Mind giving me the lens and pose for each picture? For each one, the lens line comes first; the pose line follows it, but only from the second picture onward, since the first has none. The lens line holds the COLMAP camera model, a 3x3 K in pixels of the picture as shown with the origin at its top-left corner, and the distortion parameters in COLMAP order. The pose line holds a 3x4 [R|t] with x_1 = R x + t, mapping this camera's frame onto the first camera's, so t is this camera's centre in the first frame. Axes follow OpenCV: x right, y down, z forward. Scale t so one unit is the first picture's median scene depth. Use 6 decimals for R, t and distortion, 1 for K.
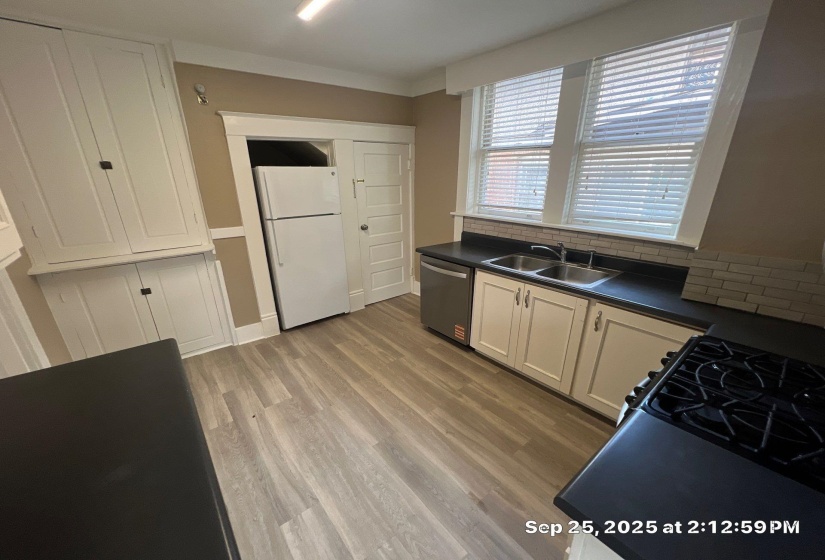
lens RADIAL K [[325.6, 0, 410.3], [0, 325.6, 303.9], [0, 0, 1]] dist [-0.001987, 0.000073]
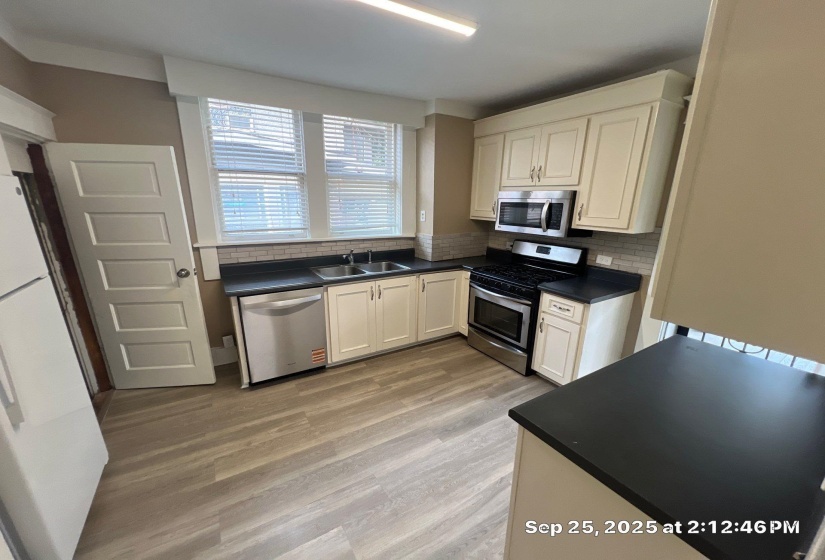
lens RADIAL K [[327.8, 0, 413.0], [0, 327.8, 301.1], [0, 0, 1]] dist [-0.000656, 0.000026]
pose [[0.132777, -0.292479, 0.947009, -0.866561], [0.358245, 0.905035, 0.229287, -0.232313], [-0.924138, 0.308817, 0.224947, 0.592781]]
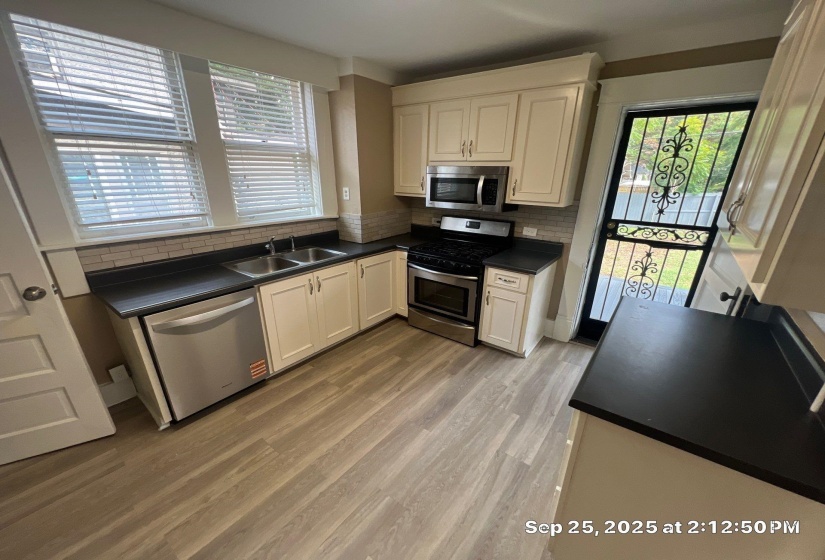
lens RADIAL K [[322.9, 0, 412.7], [0, 322.9, 304.7], [0, 0, 1]] dist [-0.001671, 0.000226]
pose [[-0.229622, -0.371971, 0.899395, -0.761495], [0.354581, 0.828608, 0.433222, -0.328054], [-0.906392, 0.418385, -0.058372, 0.794687]]
